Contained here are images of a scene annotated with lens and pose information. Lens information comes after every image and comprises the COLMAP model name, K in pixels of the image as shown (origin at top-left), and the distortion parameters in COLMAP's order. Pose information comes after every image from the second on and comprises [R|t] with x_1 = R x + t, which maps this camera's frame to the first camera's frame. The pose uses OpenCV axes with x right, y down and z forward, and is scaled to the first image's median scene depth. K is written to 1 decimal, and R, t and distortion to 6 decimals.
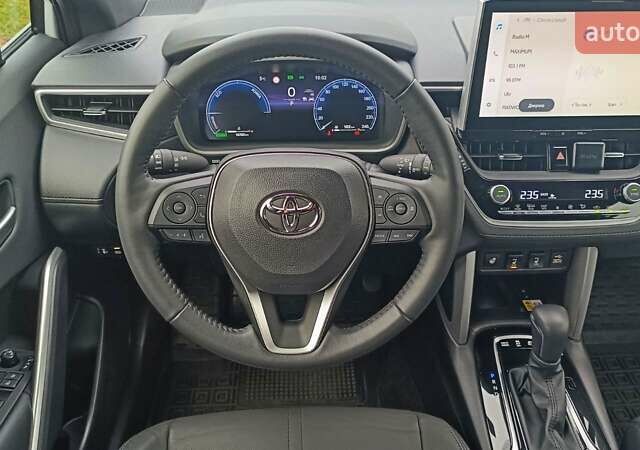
lens RADIAL K [[599.1, 0, 321.1], [0, 599.1, 196.6], [0, 0, 1]] dist [-0.013348, -0.002705]
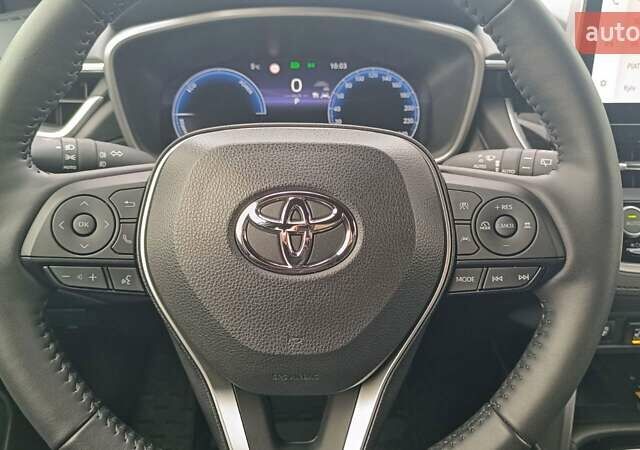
lens RADIAL K [[599.1, 0, 321.1], [0, 599.1, 196.6], [0, 0, 1]] dist [-0.013348, -0.002705]
pose [[0.999984, -0.003800, -0.004170, -0.026461], [0.003245, 0.992040, -0.125883, 0.059600], [0.004615, 0.125867, 0.992036, 0.466310]]
